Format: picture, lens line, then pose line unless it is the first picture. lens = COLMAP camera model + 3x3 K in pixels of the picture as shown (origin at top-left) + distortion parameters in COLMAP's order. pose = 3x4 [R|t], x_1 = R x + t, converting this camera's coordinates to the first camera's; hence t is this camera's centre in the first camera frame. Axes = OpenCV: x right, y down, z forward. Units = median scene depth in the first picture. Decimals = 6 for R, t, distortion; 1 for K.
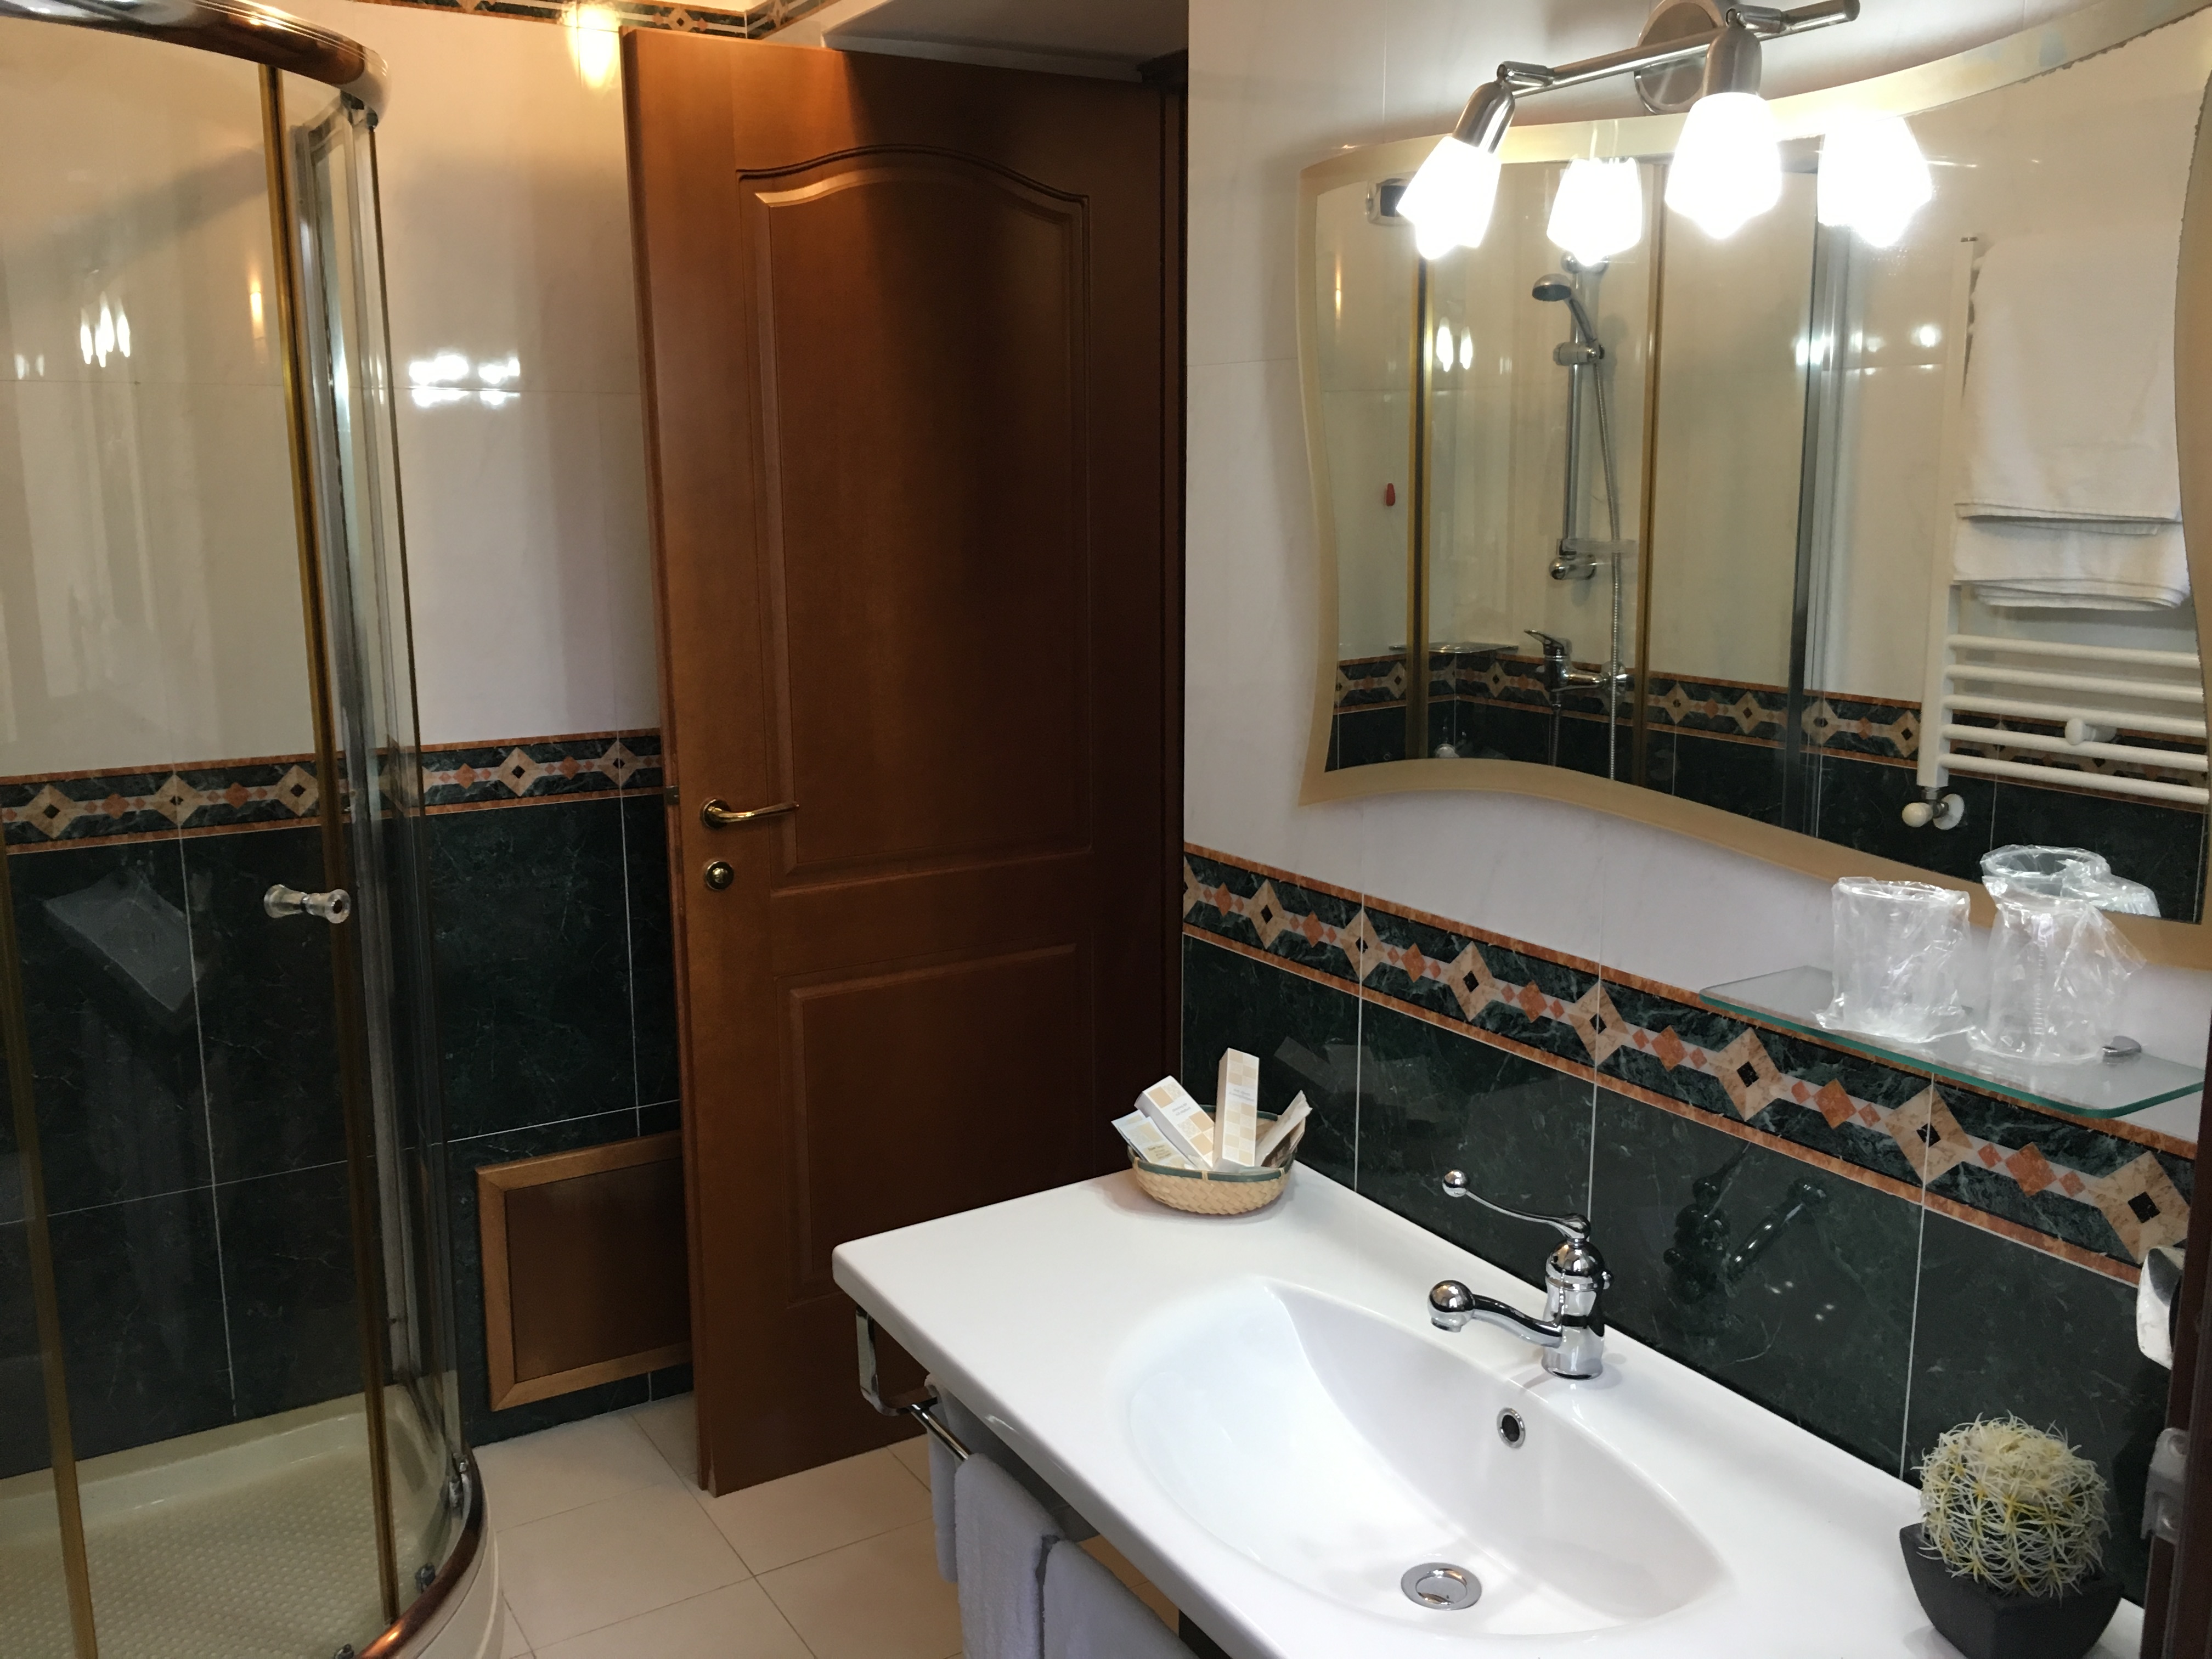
lens RADIAL K [[1891.0, 0, 1099.2], [0, 1891.0, 836.4], [0, 0, 1]] dist [0.042189, -0.021583]
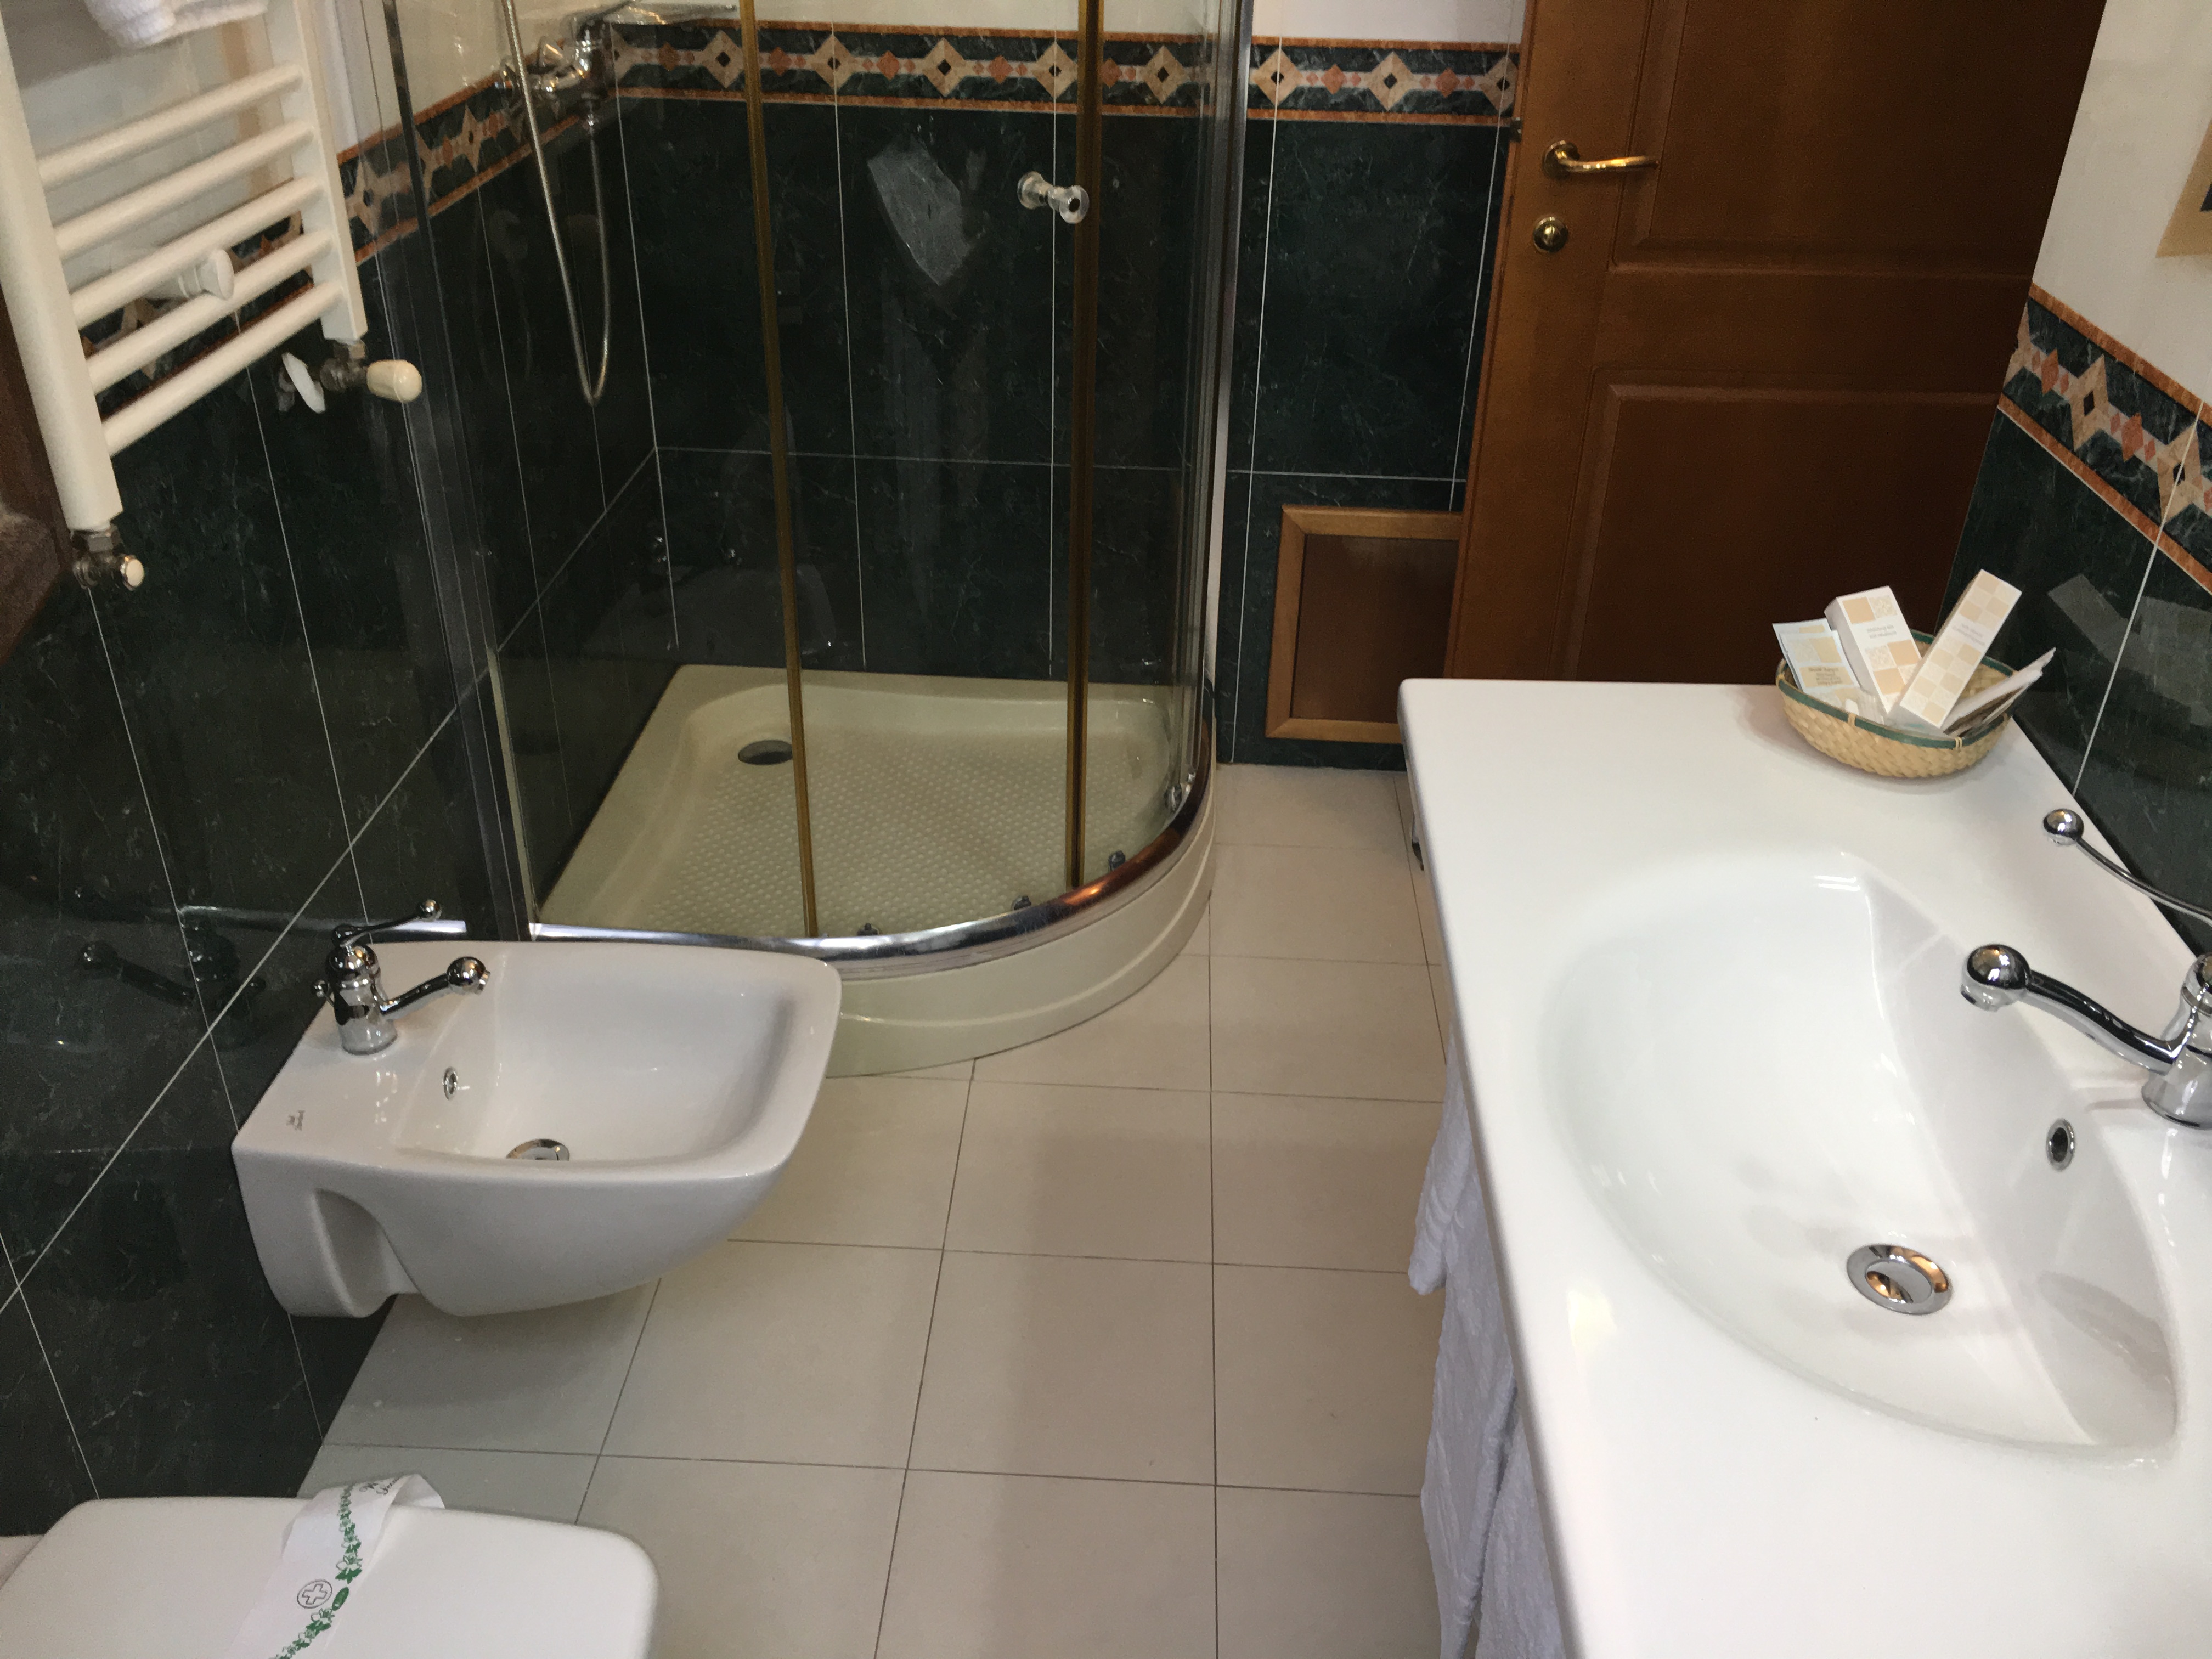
lens RADIAL K [[1891.0, 0, 1105.5], [0, 1891.0, 842.5], [0, 0, 1]] dist [0.042189, -0.021583]
pose [[0.826216, 0.308410, -0.471433, 0.171614], [-0.132903, 0.919922, 0.368890, -0.024008], [0.547452, -0.242129, 0.801043, 0.159347]]
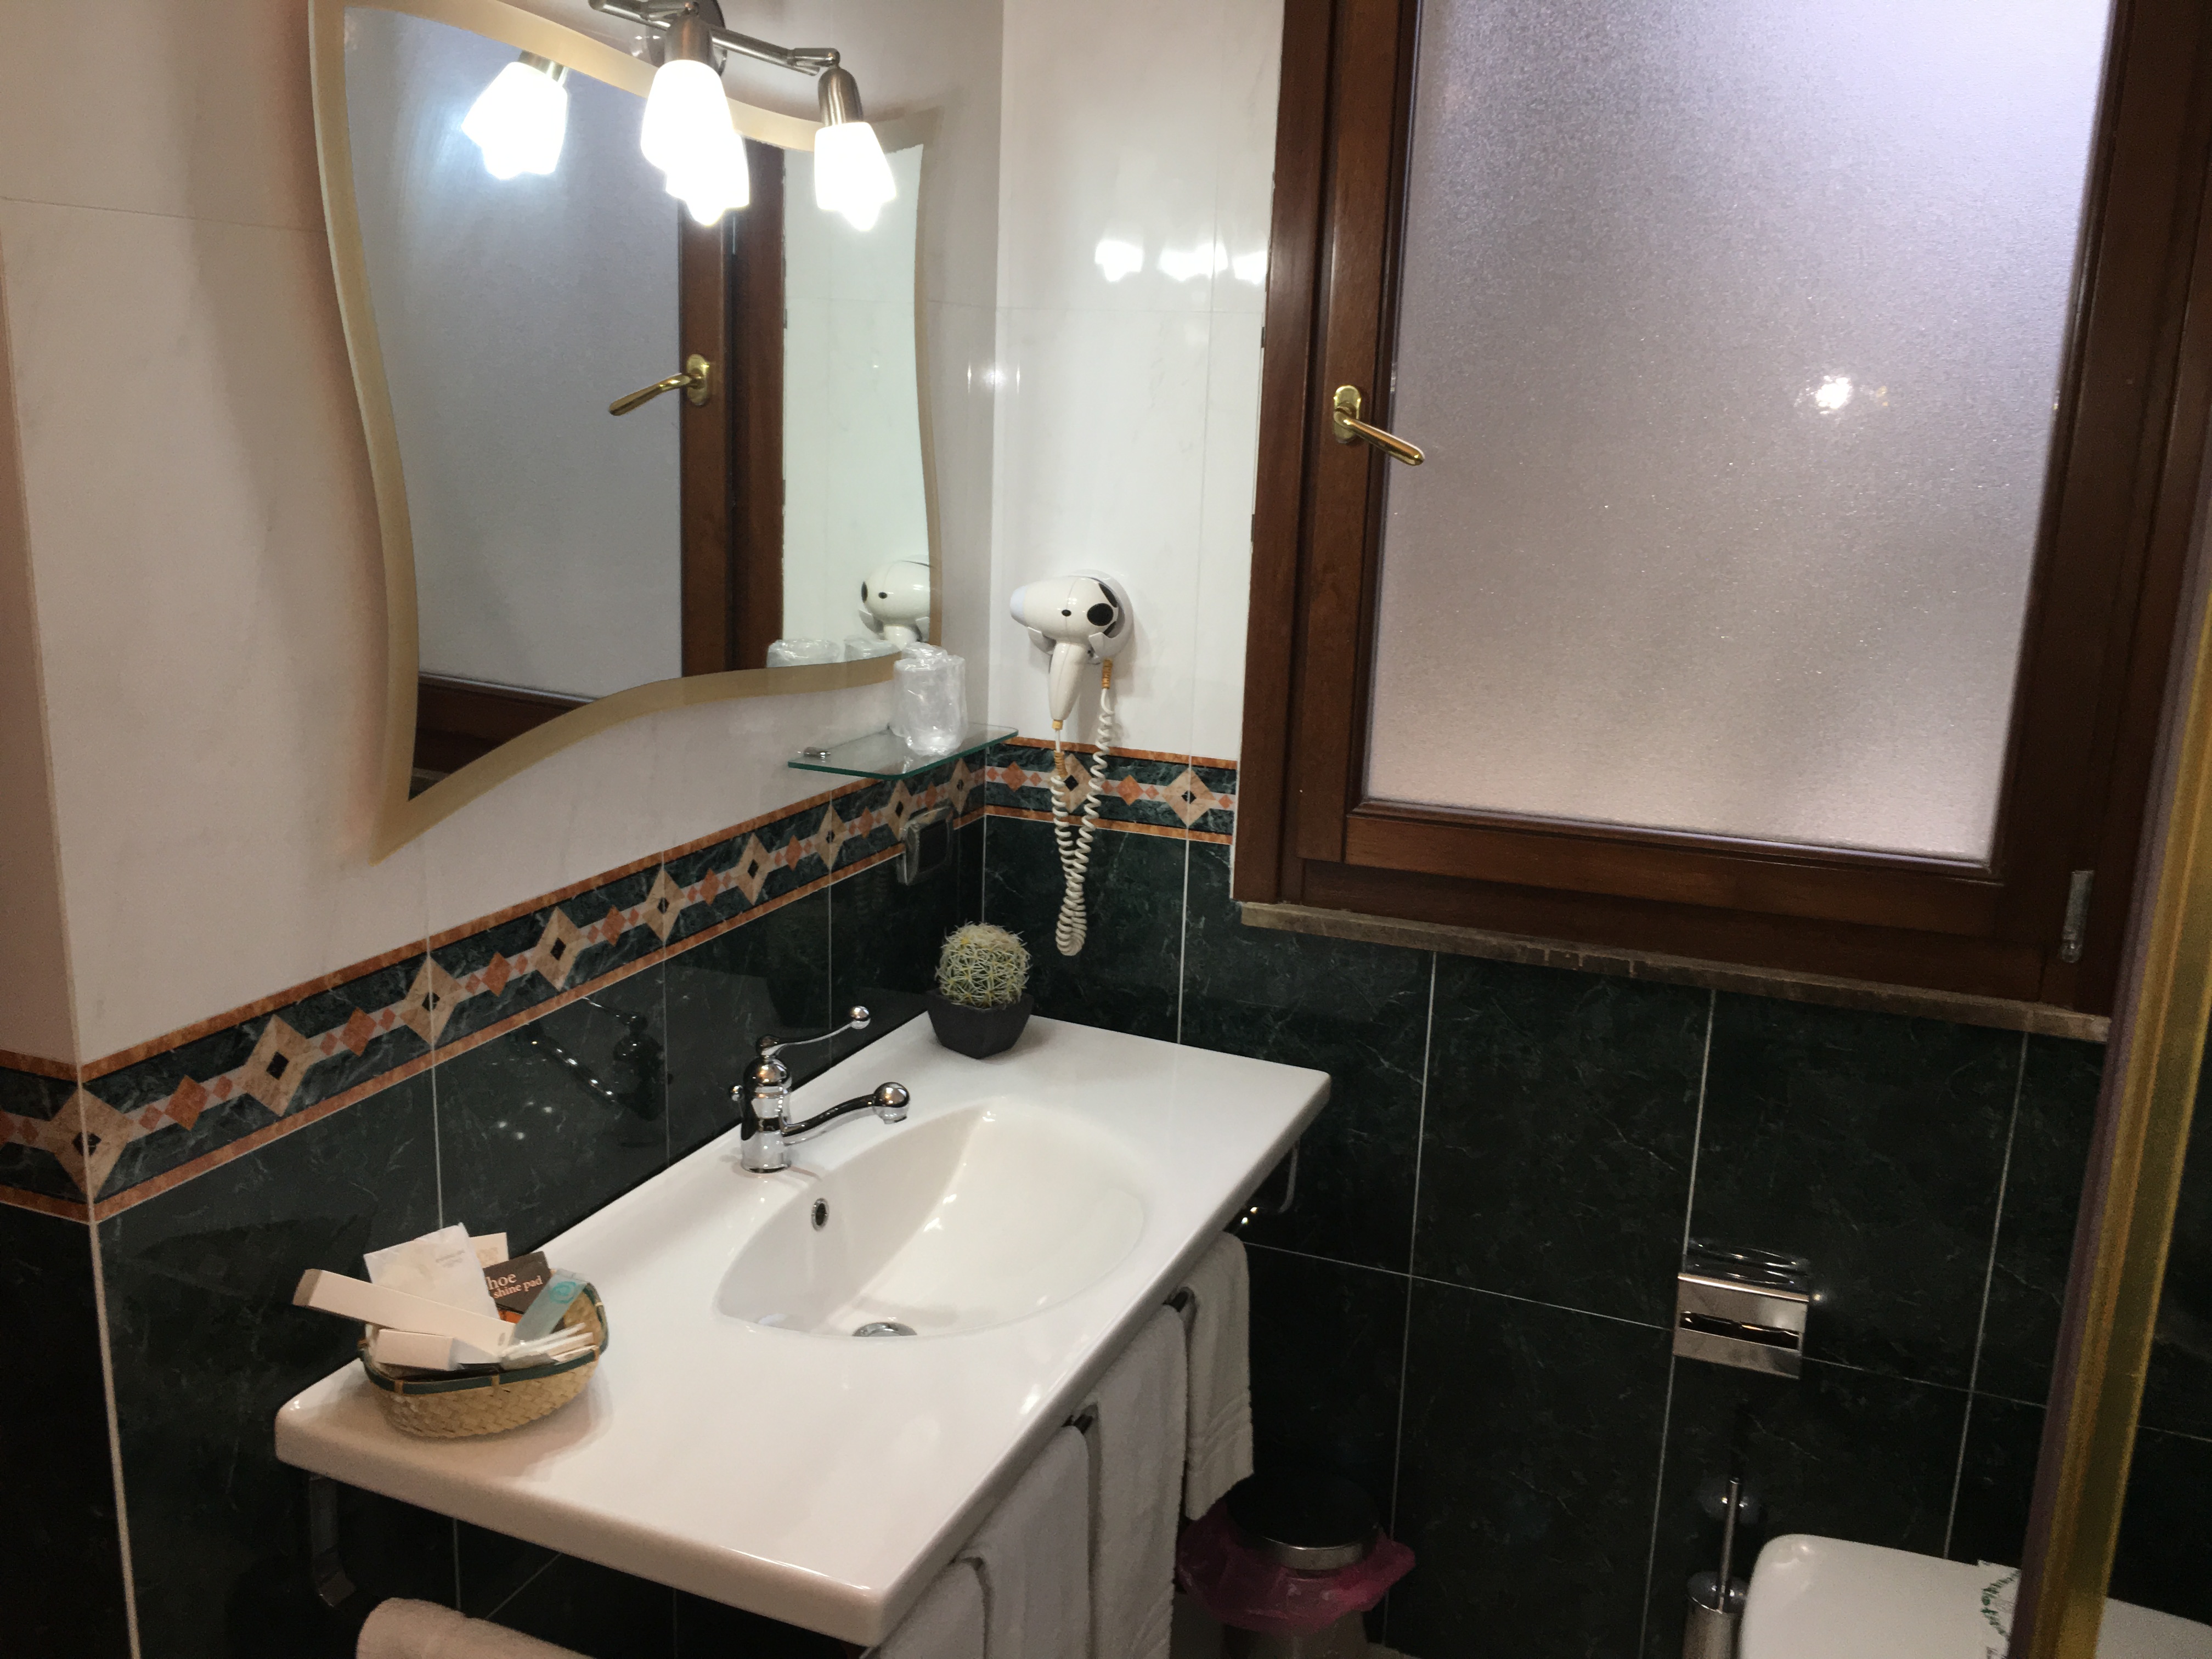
lens RADIAL K [[1891.0, 0, 1116.9], [0, 1891.0, 832.1], [0, 0, 1]] dist [0.042189, -0.021583]
pose [[-0.586294, -0.211591, 0.781978, -0.587639], [0.127937, 0.928989, 0.347291, -0.228773], [-0.799932, 0.303658, -0.517590, 1.066535]]
